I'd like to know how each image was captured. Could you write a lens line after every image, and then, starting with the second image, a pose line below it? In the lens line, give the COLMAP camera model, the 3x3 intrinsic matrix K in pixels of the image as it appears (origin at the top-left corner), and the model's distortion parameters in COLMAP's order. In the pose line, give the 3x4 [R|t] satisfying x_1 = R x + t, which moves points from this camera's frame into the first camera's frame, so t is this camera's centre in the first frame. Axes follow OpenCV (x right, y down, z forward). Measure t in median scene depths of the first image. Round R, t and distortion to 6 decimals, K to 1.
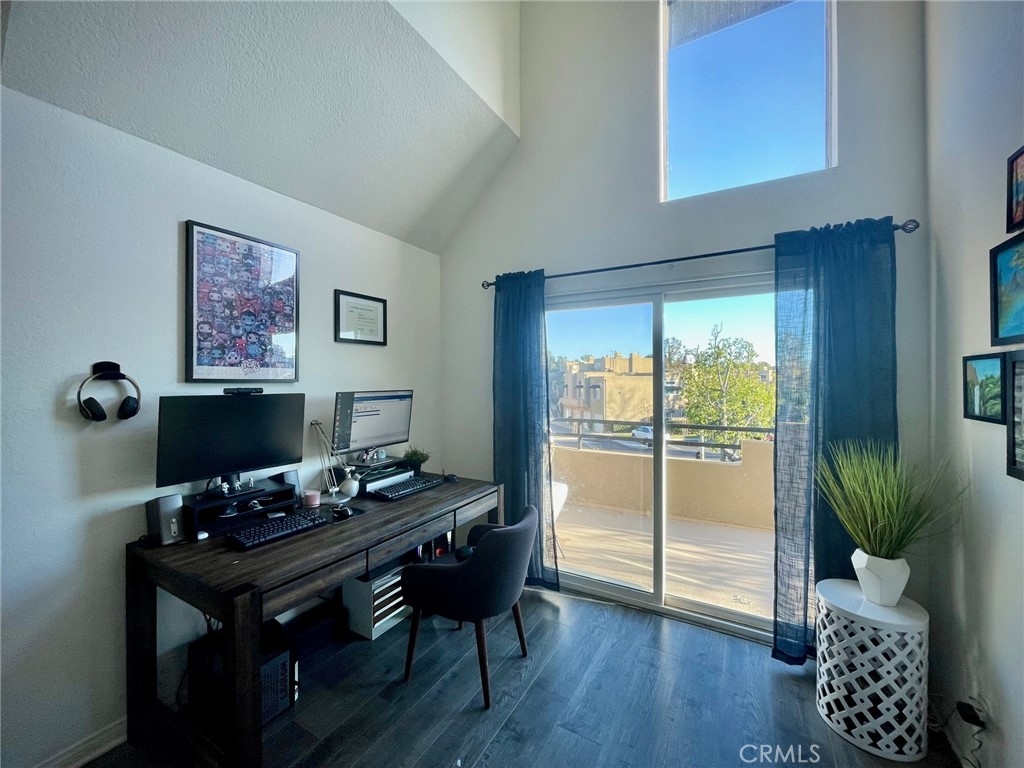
lens RADIAL K [[413.9, 0, 509.1], [0, 413.9, 383.1], [0, 0, 1]] dist [-0.003054, -0.000391]
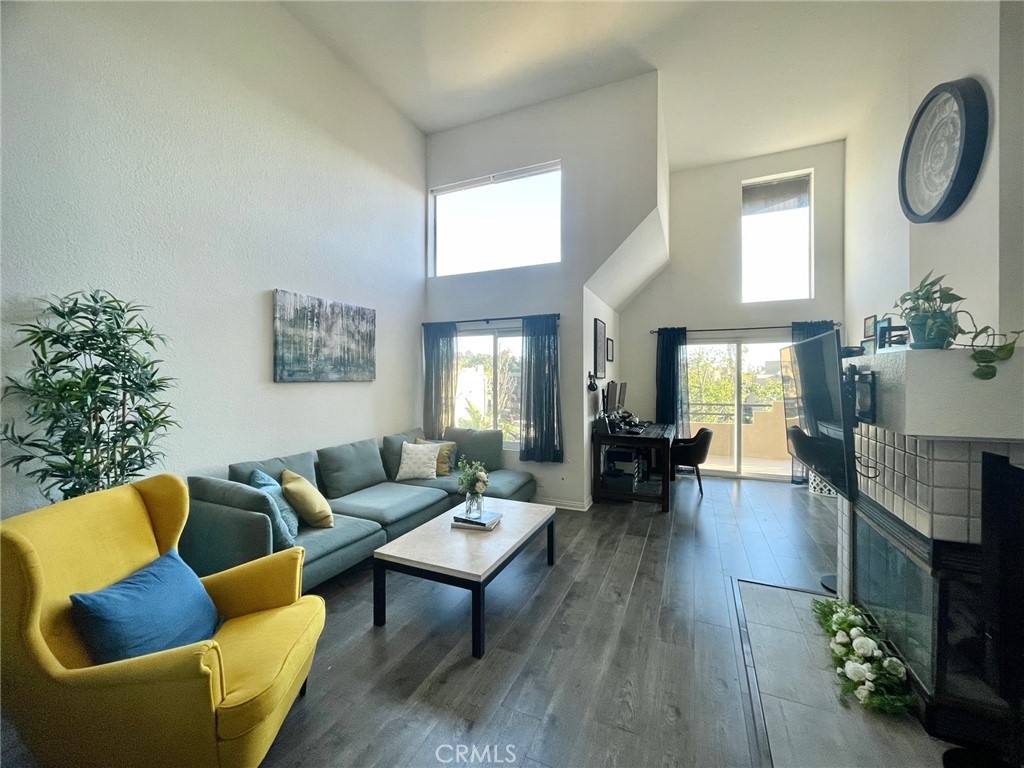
lens RADIAL K [[413.9, 0, 508.5], [0, 413.9, 381.8], [0, 0, 1]] dist [-0.003054, -0.000391]
pose [[0.994096, 0.002509, 0.108474, -1.585582], [-0.002221, 0.999994, -0.002776, 0.030888], [-0.108481, 0.002519, 0.994095, -1.570674]]
